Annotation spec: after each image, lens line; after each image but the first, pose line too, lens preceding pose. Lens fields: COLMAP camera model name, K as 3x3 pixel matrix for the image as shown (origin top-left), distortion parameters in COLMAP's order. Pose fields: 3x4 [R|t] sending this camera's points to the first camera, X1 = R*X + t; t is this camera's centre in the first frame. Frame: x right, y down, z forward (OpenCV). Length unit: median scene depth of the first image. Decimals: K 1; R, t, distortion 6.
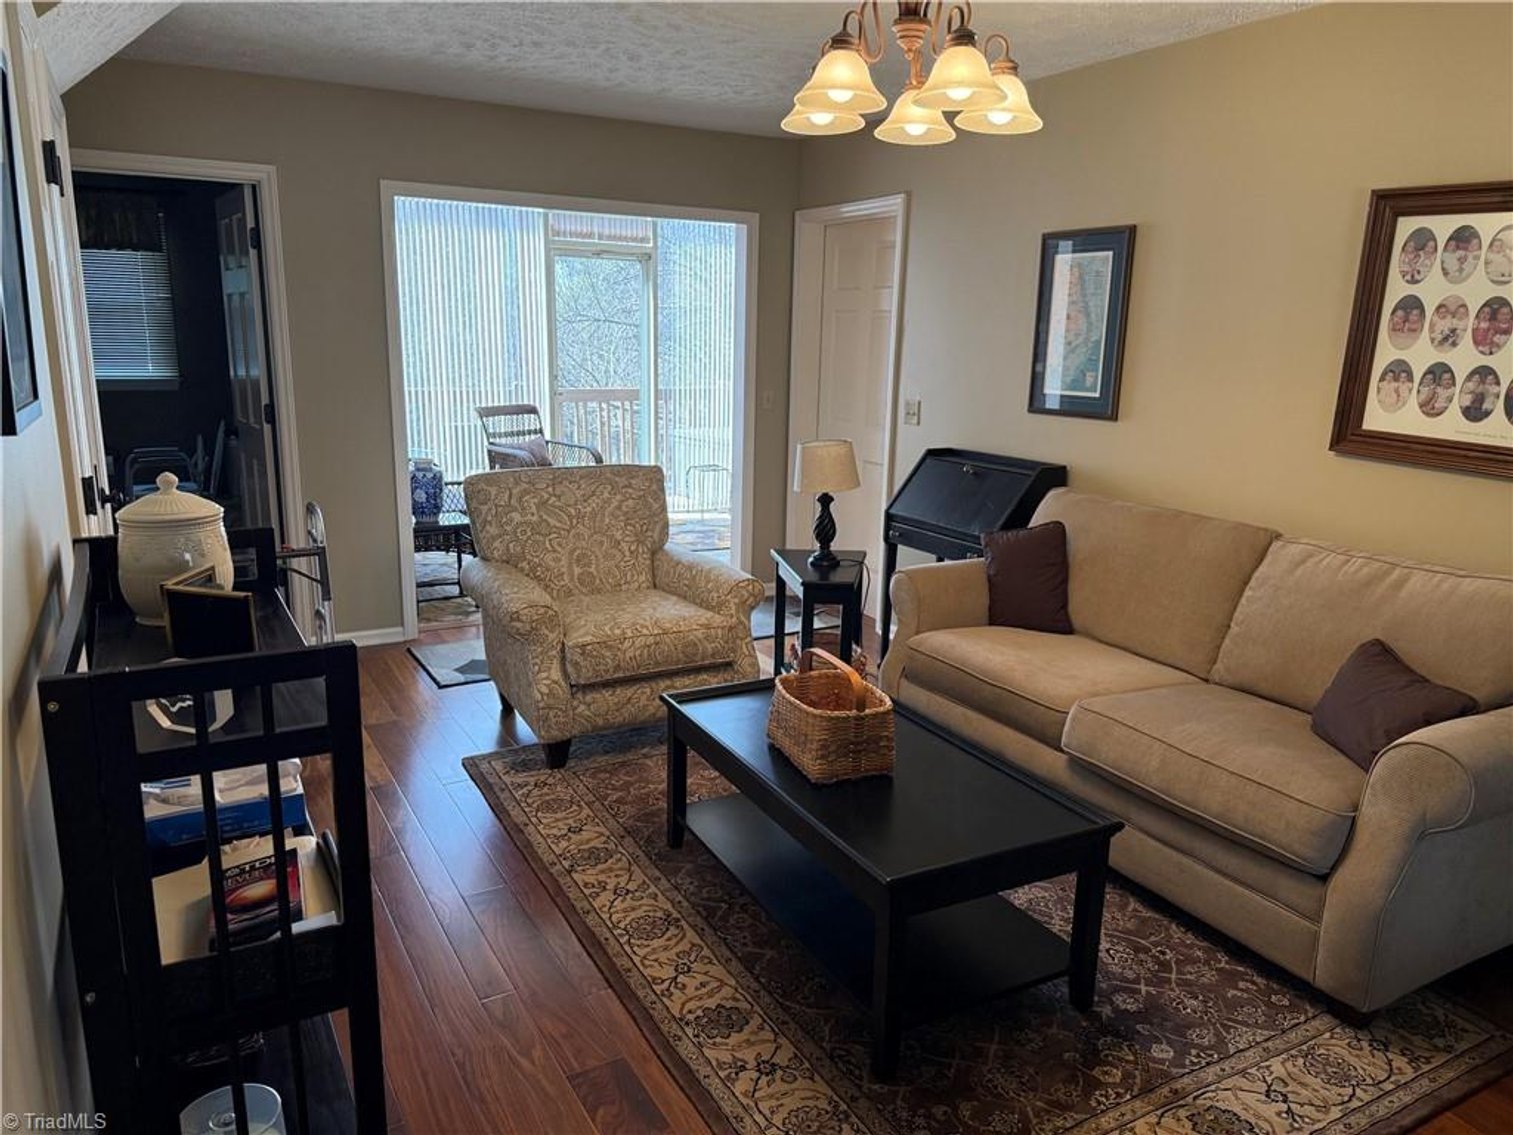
lens RADIAL K [[1061.4, 0, 756.1], [0, 1061.4, 570.3], [0, 0, 1]] dist [0.046334, -0.053635]
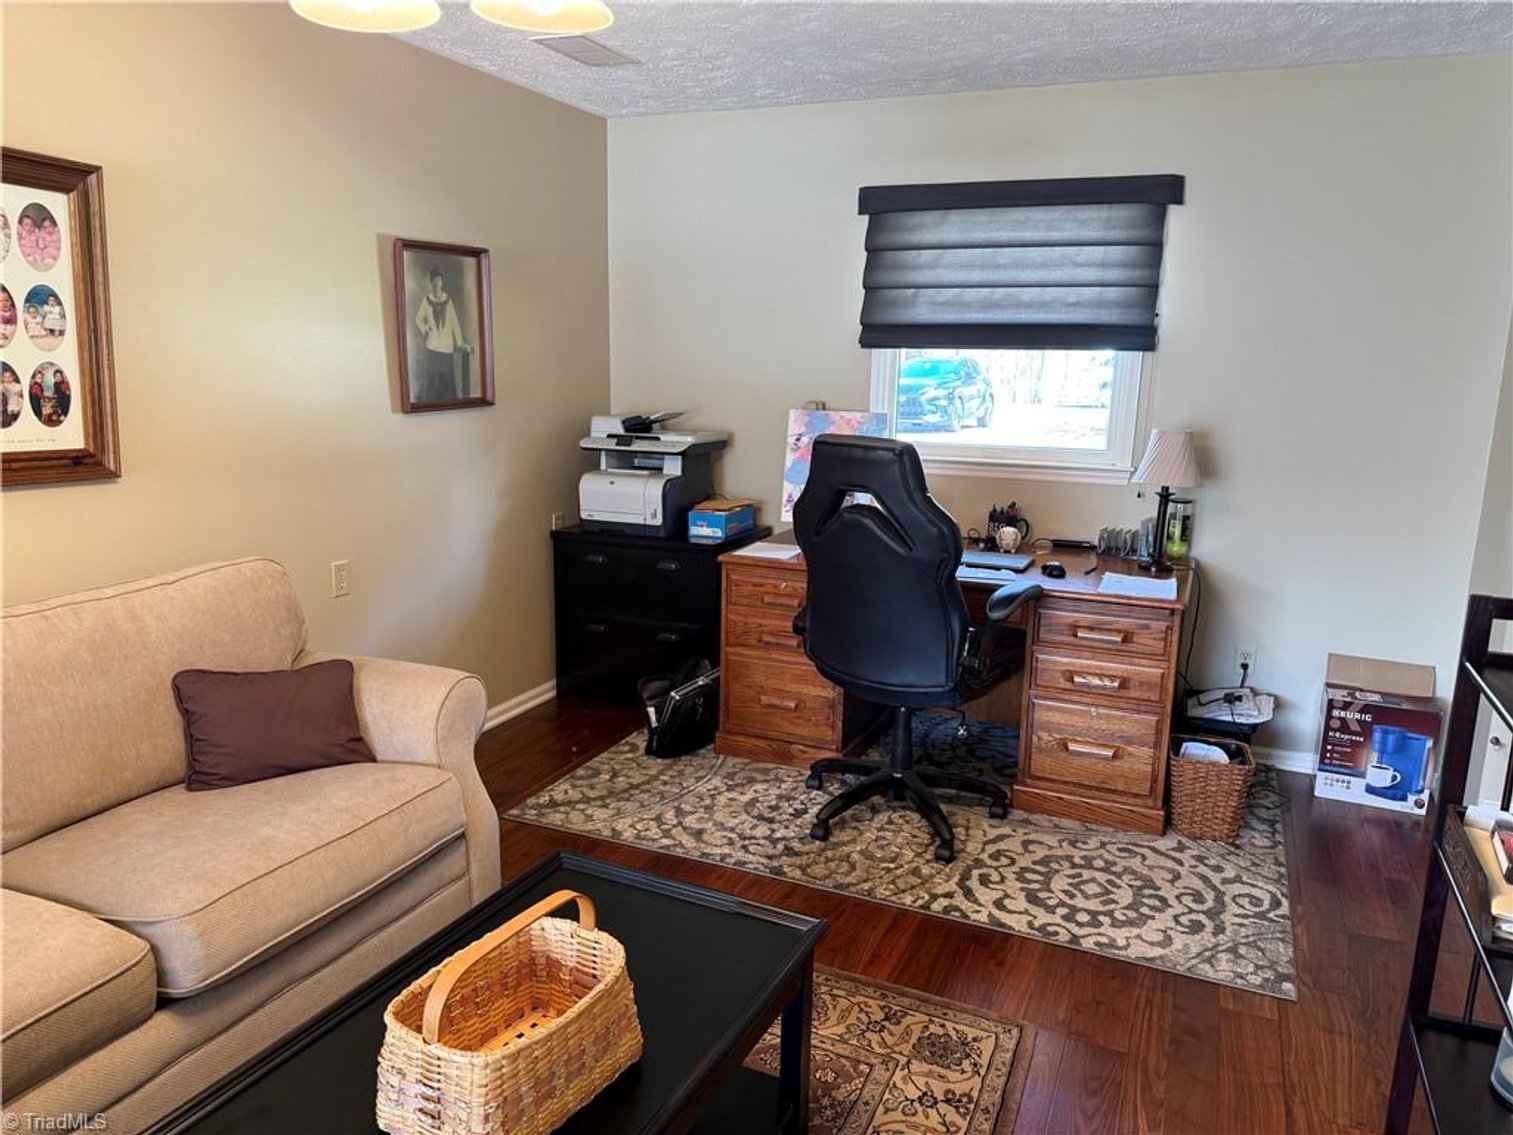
lens RADIAL K [[1061.4, 0, 754.5], [0, 1061.4, 568.5], [0, 0, 1]] dist [0.046334, -0.053635]
pose [[-0.591036, -0.199813, 0.781505, -0.656231], [0.134801, 0.930744, 0.339918, -0.433388], [-0.795302, 0.306252, -0.523168, 1.793301]]
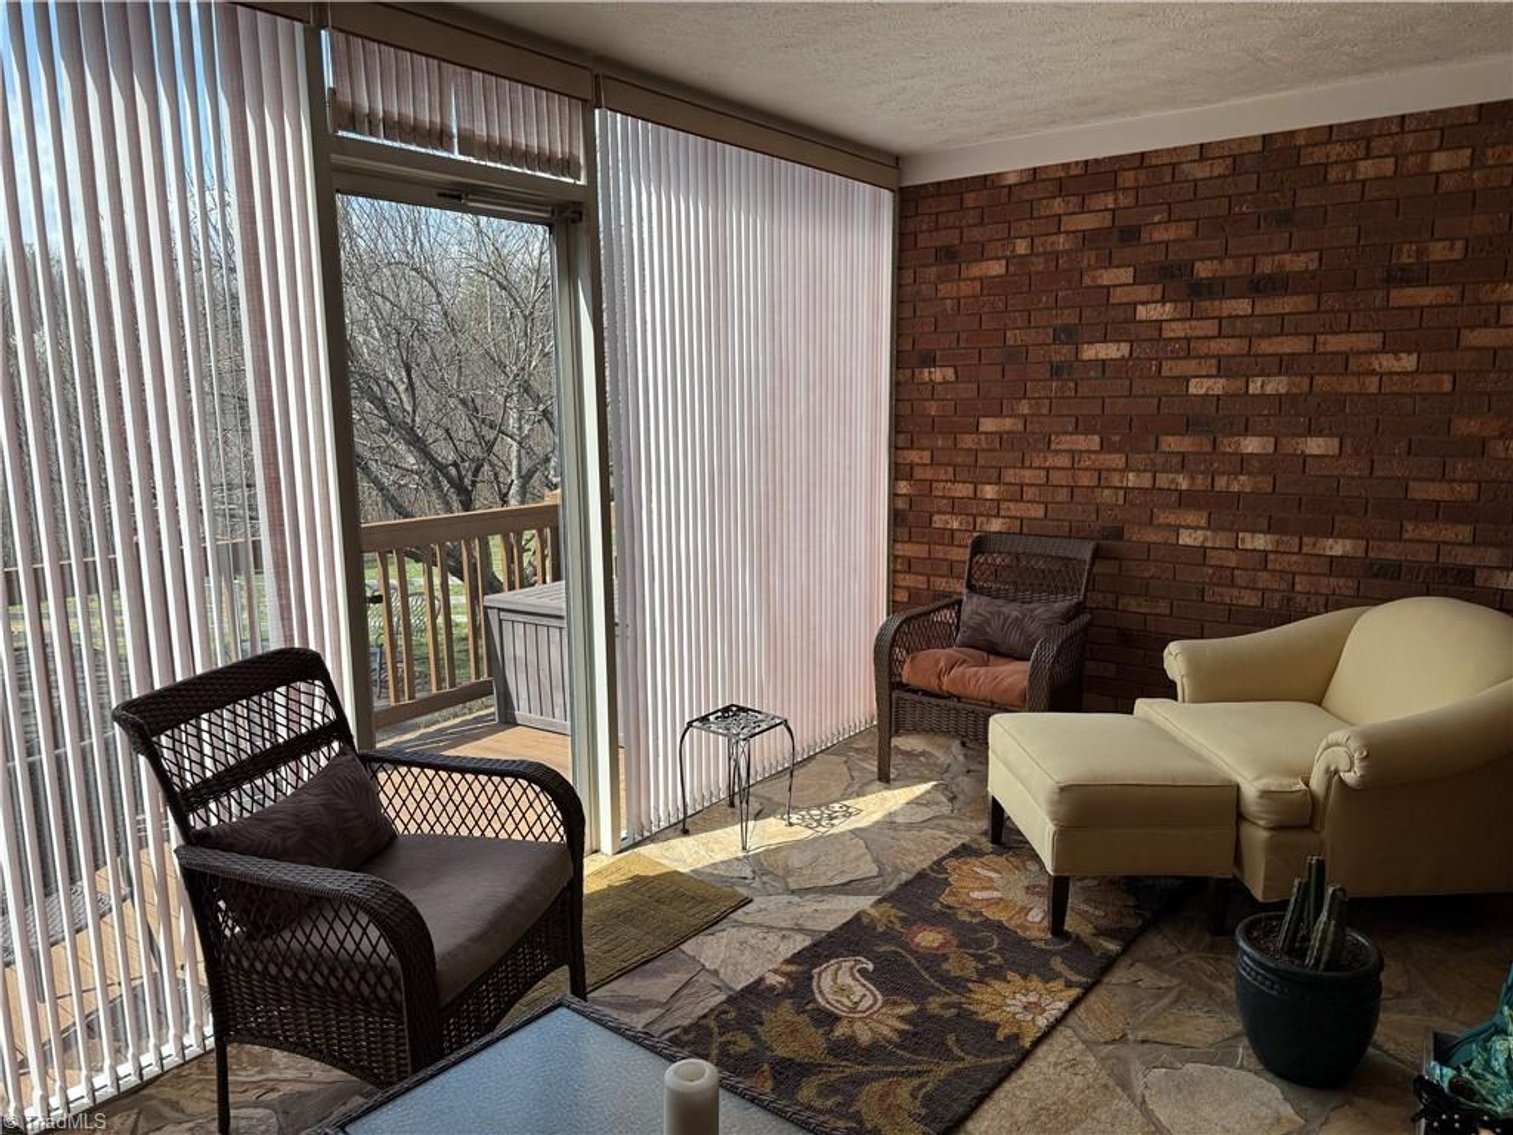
lens RADIAL K [[1061.4, 0, 755.6], [0, 1061.4, 566.1], [0, 0, 1]] dist [0.046334, -0.053635]
pose [[0.928965, -0.095736, 0.357573, -0.192660], [0.113391, 0.993136, -0.028688, -0.152663], [-0.352372, 0.067196, 0.933444, 0.638823]]
